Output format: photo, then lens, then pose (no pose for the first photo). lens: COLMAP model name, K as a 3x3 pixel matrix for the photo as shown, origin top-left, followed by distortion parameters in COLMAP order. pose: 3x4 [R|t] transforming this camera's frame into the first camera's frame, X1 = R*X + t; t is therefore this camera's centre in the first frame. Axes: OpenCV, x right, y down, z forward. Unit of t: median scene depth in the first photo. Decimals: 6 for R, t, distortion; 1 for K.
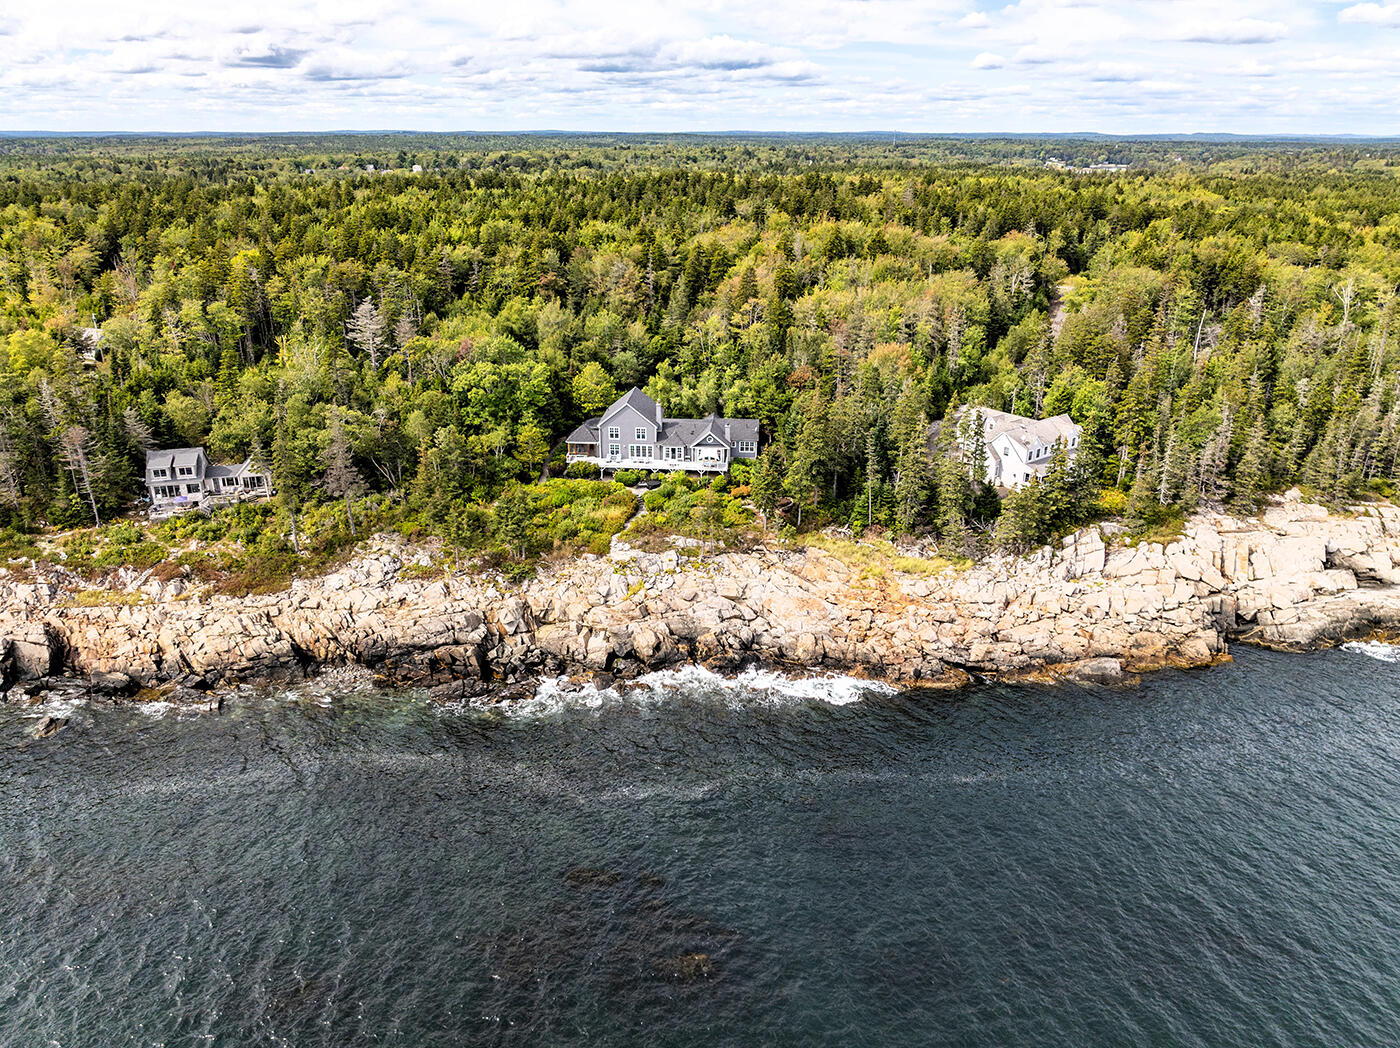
lens RADIAL K [[972.9, 0, 699.9], [0, 972.9, 523.0], [0, 0, 1]] dist [0.000504, 0.000968]
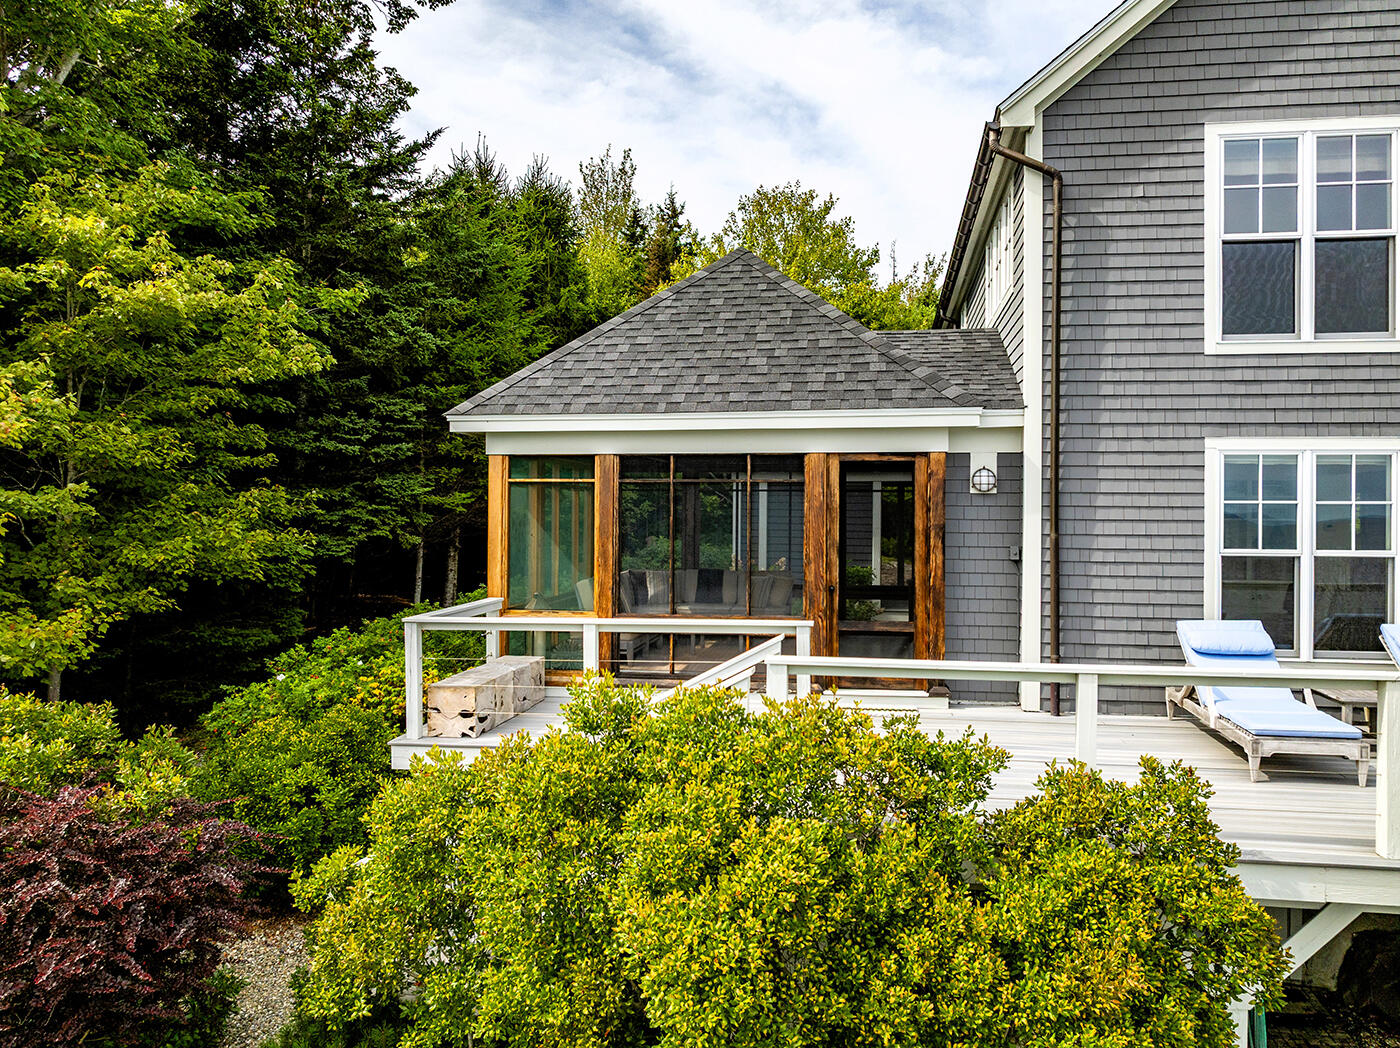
lens RADIAL K [[1009.4, 0, 729.9], [0, 1009.4, 519.3], [0, 0, 1]] dist [-0.024317, 0.005917]
pose [[0.996765, 0.003547, -0.080289, -0.136289], [-0.032327, 0.932338, -0.360139, -0.065745], [0.073579, 0.361570, 0.929437, 1.115231]]
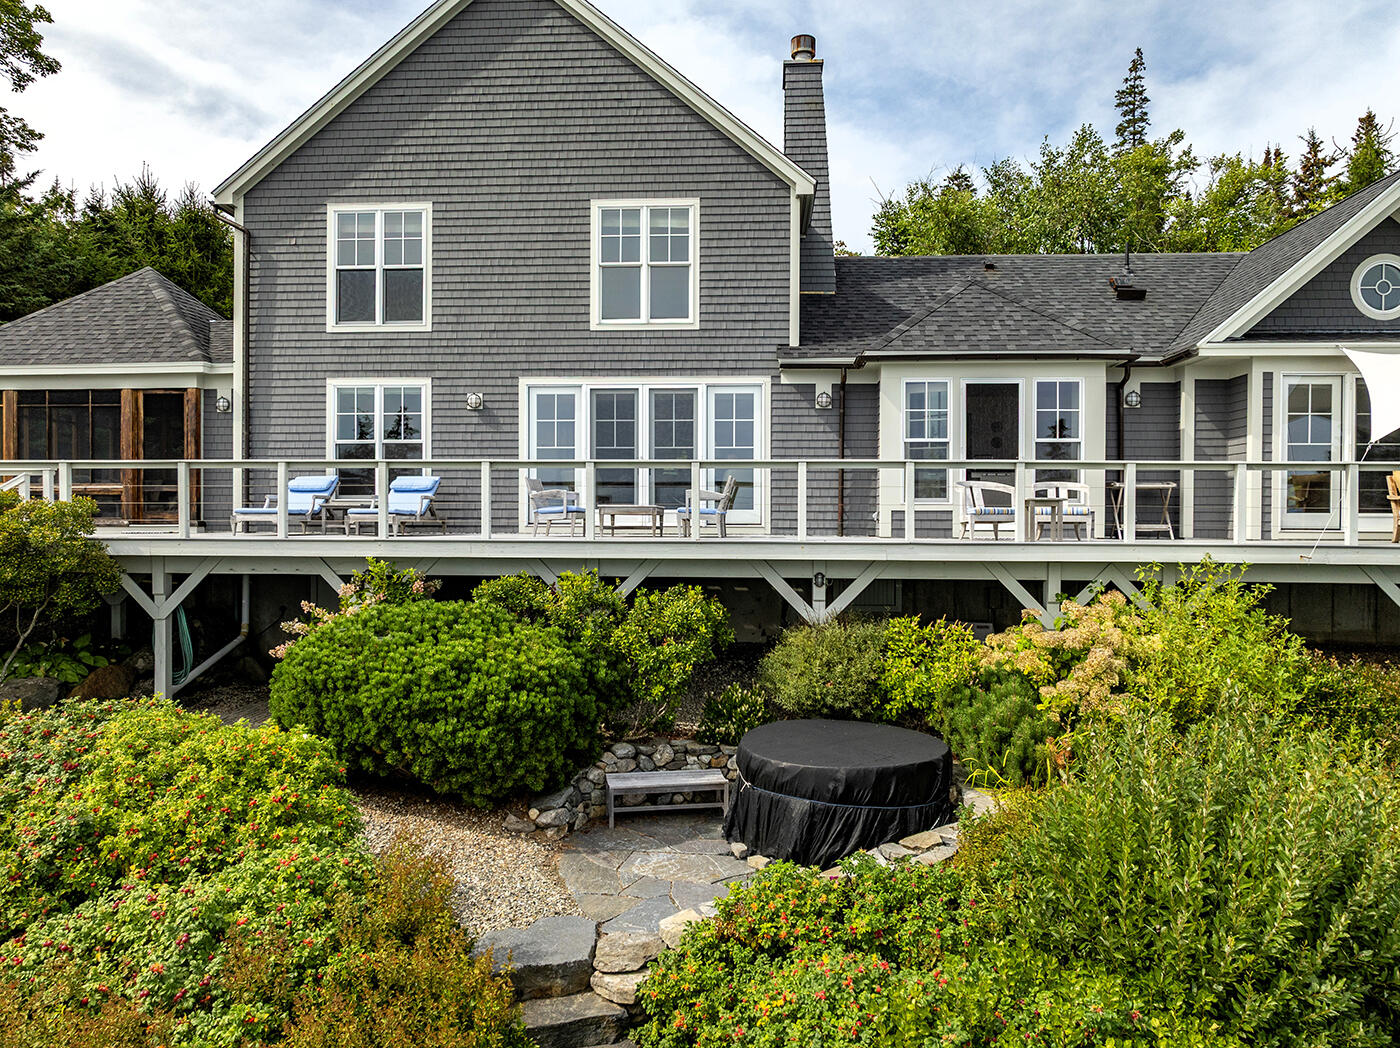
lens RADIAL K [[1001.5, 0, 702.7], [0, 1001.5, 528.4], [0, 0, 1]] dist [-0.036673, 0.026381]
pose [[0.999896, -0.001014, 0.014419, -0.065886], [0.006076, 0.934612, -0.355618, -0.035806], [-0.013115, 0.355668, 0.934520, 1.071015]]
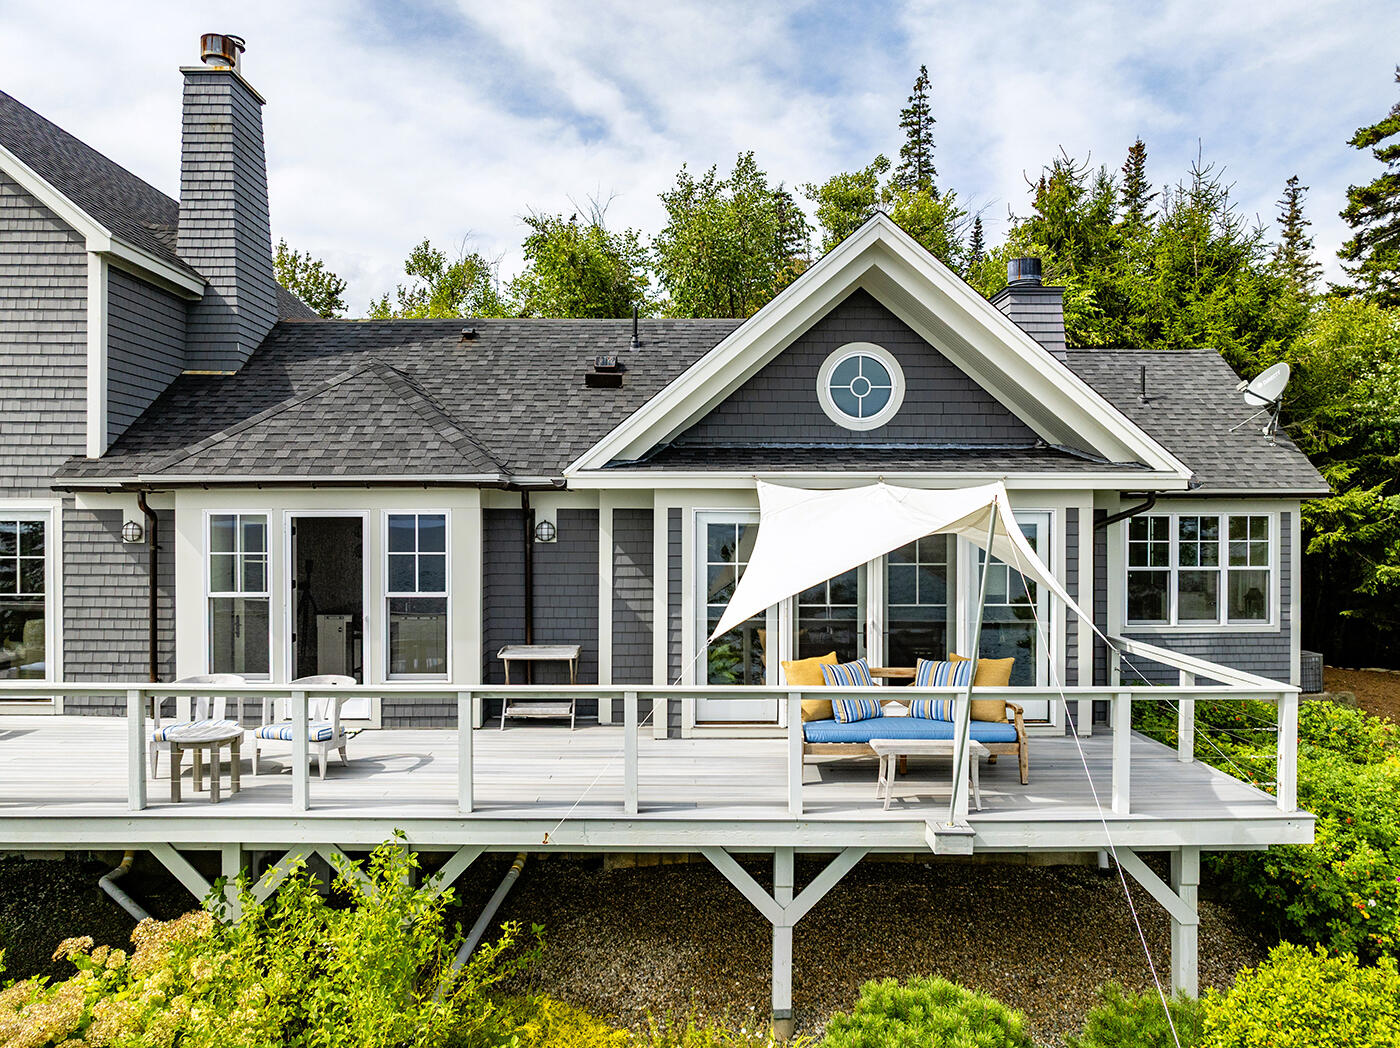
lens RADIAL K [[1001.5, 0, 702.7], [0, 1001.5, 528.4], [0, 0, 1]] dist [-0.036673, 0.026381]
pose [[0.995748, -0.003772, 0.092038, -0.008998], [0.036735, 0.932533, -0.359212, -0.059250], [-0.084474, 0.361066, 0.928706, 1.091491]]
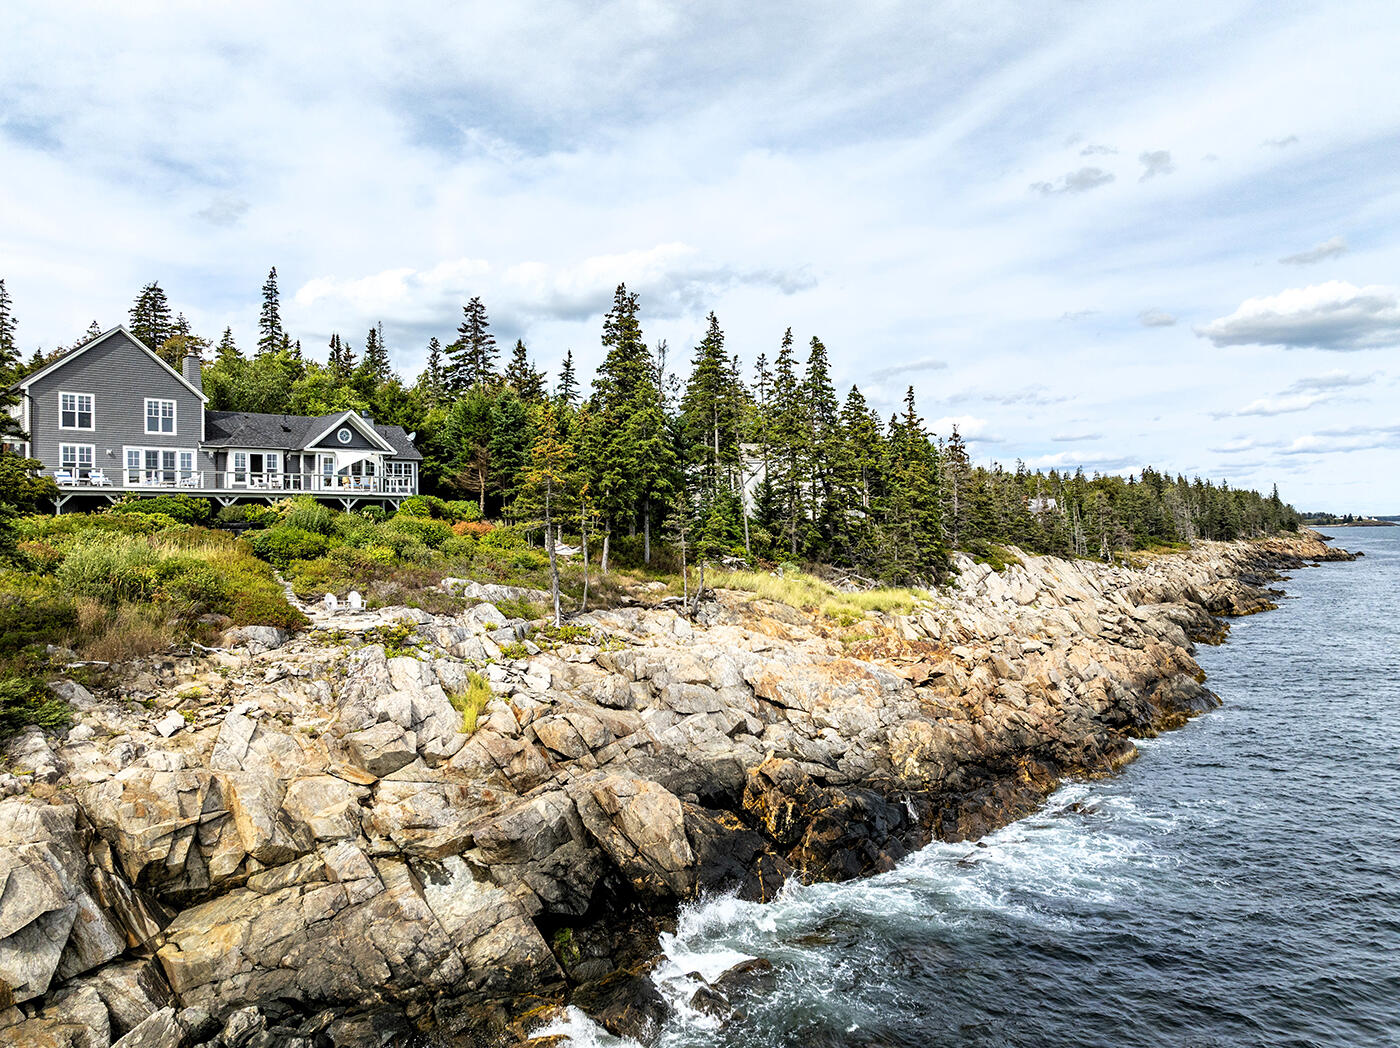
lens RADIAL K [[1008.3, 0, 702.5], [0, 1008.3, 524.5], [0, 0, 1]] dist [-0.041407, 0.031520]
pose [[0.657457, -0.010470, 0.753419, -0.245861], [0.289703, 0.926556, -0.239928, 0.110981], [-0.695573, 0.376010, 0.612205, 0.753659]]
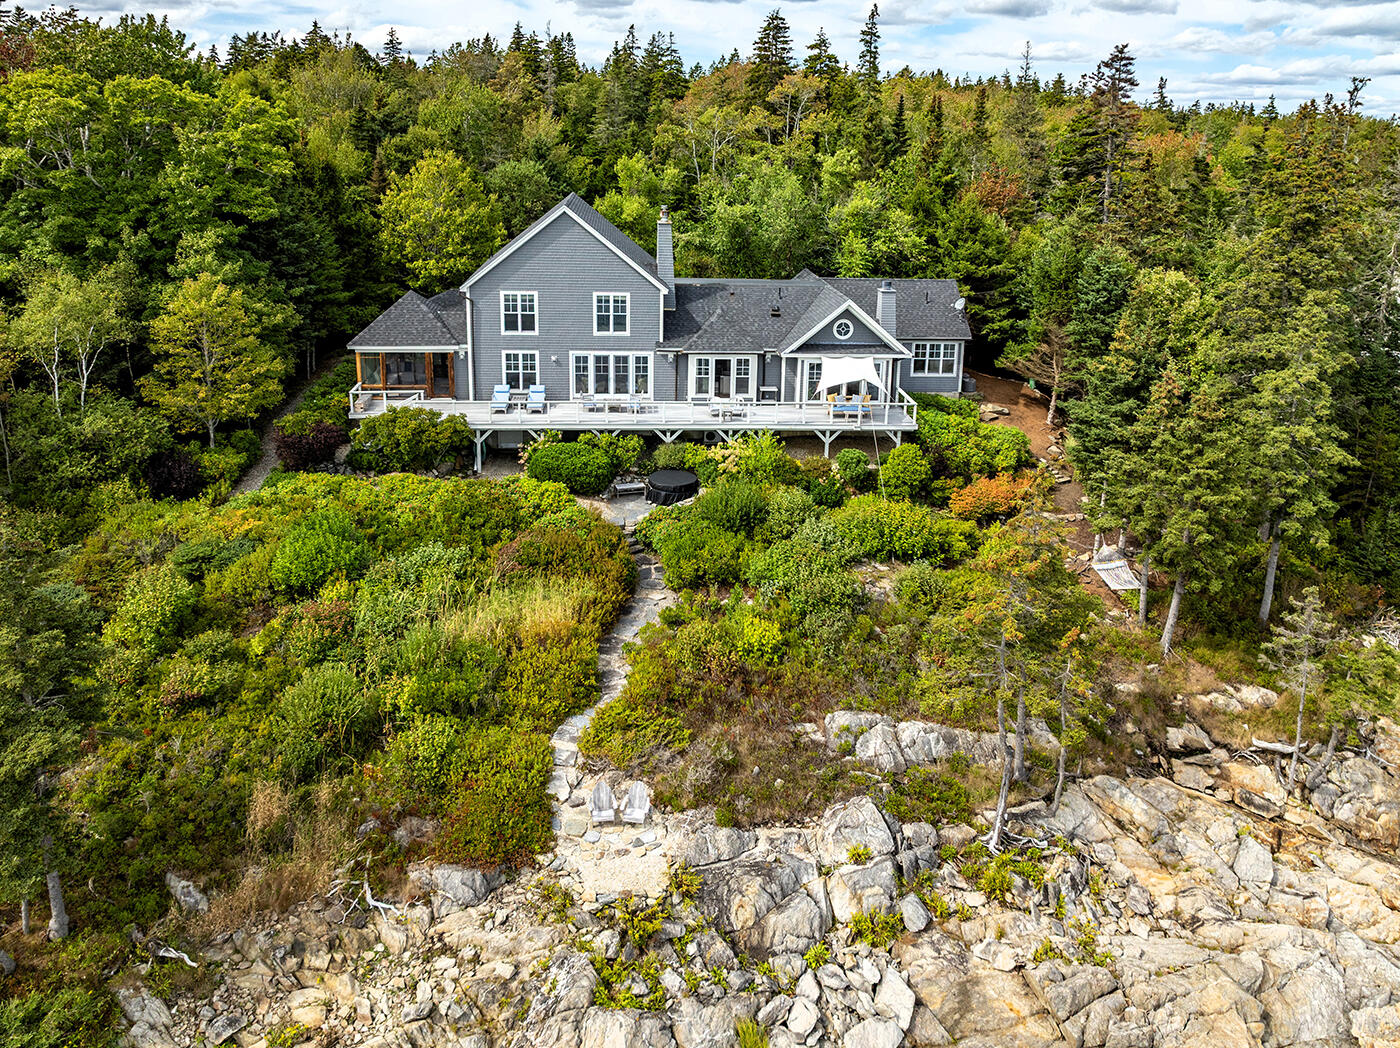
lens RADIAL K [[1024.6, 0, 722.3], [0, 1024.6, 396.4], [0, 0, 1]] dist [-0.025470, -0.003118]
pose [[0.984779, -0.019760, 0.172683, -0.095830], [0.041356, 0.991622, -0.122376, -0.032230], [-0.168818, 0.127654, 0.977346, 0.811966]]
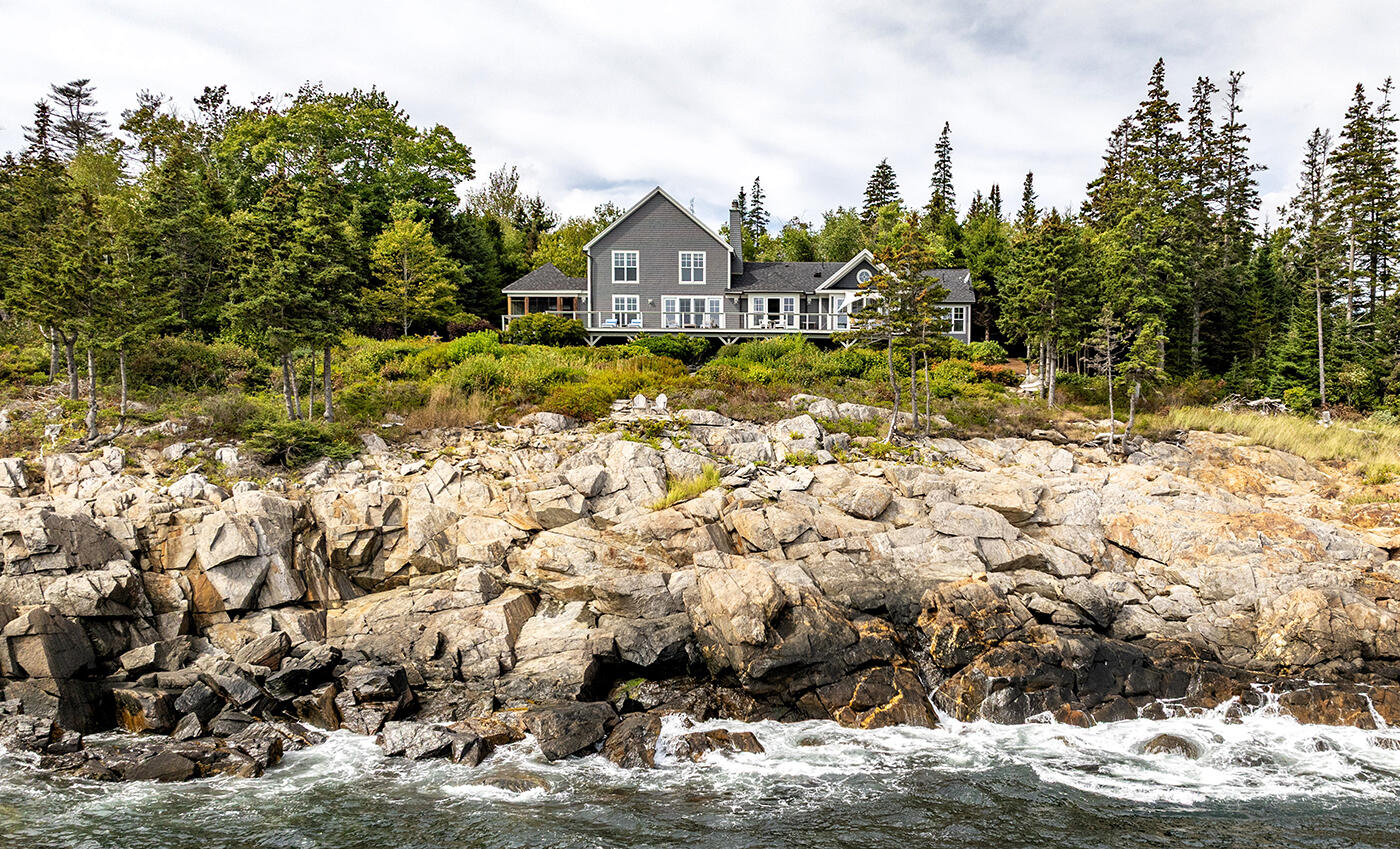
lens RADIAL K [[1200.3, 0, 843.4], [0, 1200.3, 573.6], [0, 0, 1]] dist [-0.024079, 0.009408]
pose [[0.995107, -0.006993, 0.098559, -0.056479], [0.034192, 0.960235, -0.277092, 0.199064], [-0.092702, 0.279106, 0.955775, 0.649282]]
